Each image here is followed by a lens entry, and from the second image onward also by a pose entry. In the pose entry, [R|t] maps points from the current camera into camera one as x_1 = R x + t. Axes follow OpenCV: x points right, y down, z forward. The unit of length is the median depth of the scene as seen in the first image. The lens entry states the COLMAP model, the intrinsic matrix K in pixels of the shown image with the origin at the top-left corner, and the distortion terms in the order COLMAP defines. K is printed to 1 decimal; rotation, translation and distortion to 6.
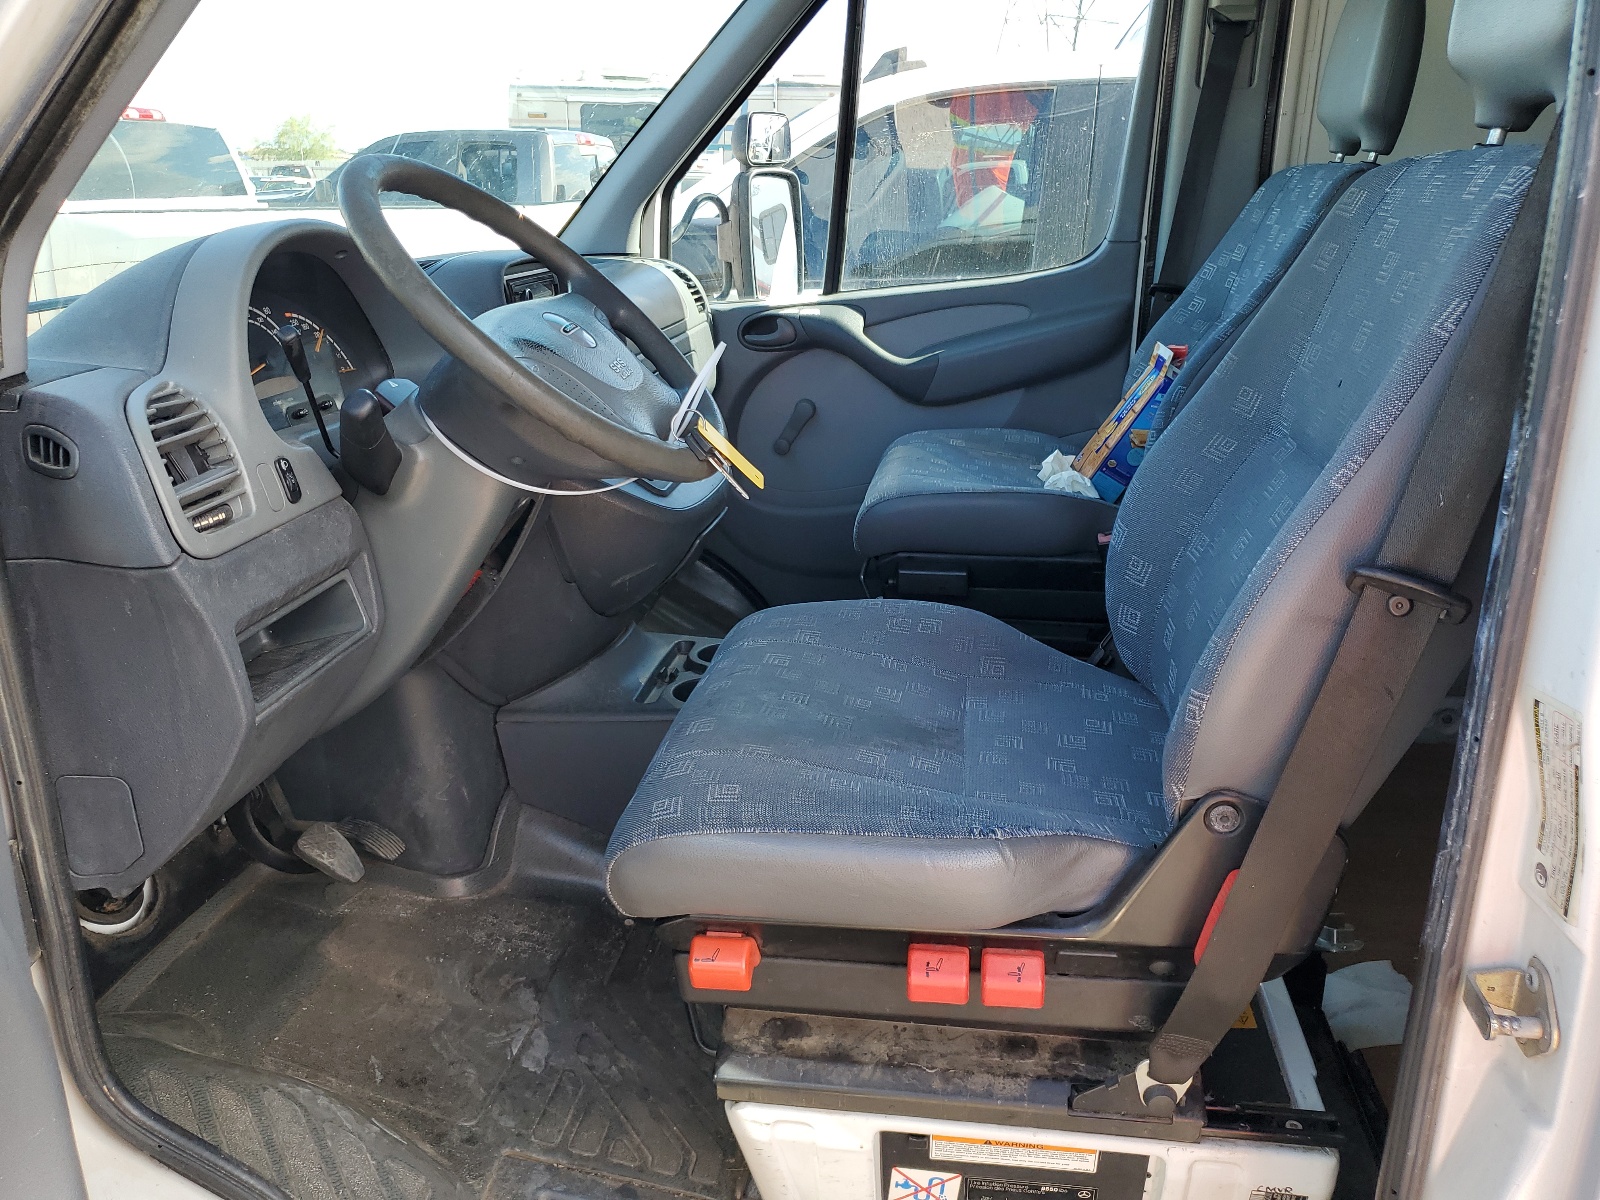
lens RADIAL K [[1163.6, 0, 800.0], [0, 1163.6, 600.0], [0, 0, 1]] dist [0.073670, -0.101774]
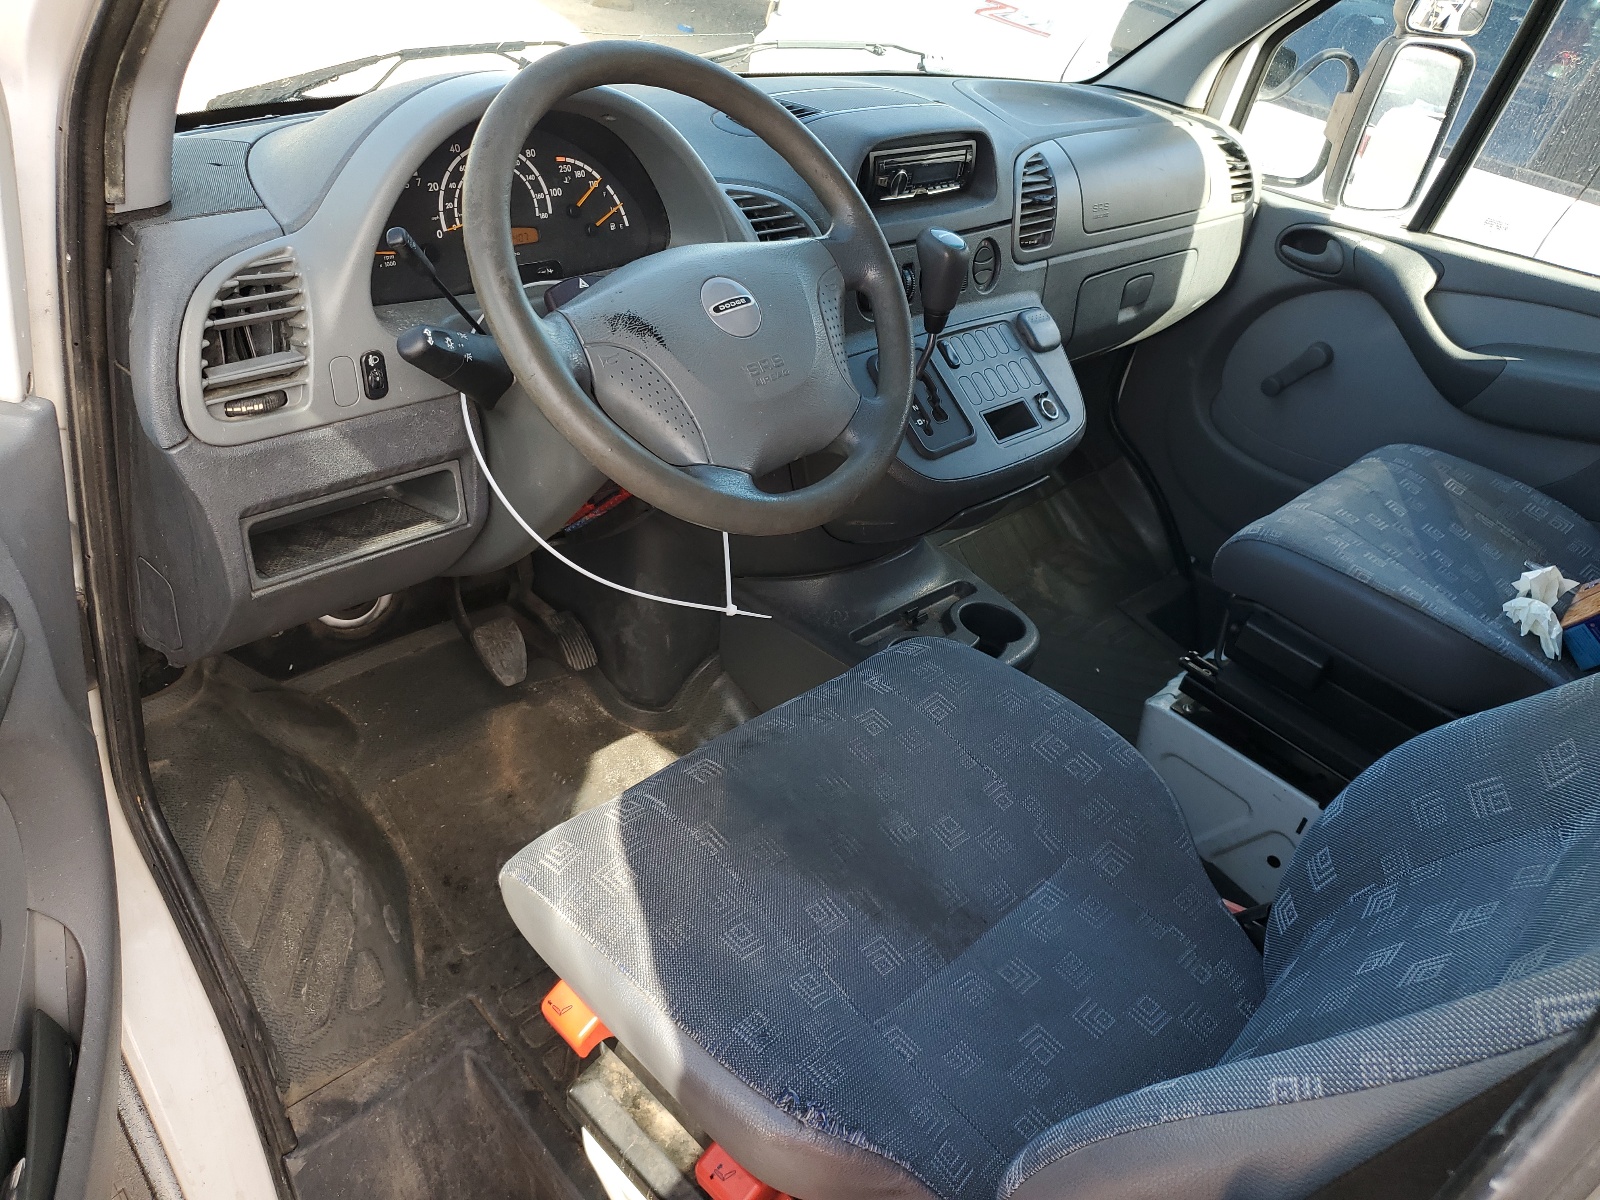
lens RADIAL K [[1195.5, 0, 800.0], [0, 1195.5, 600.0], [0, 0, 1]] dist [-0.001234, 0.000791]
pose [[0.807383, 0.457133, -0.373045, 0.244881], [-0.370137, 0.884780, 0.283130, -0.282729], [0.459491, -0.090516, 0.883558, 0.222833]]
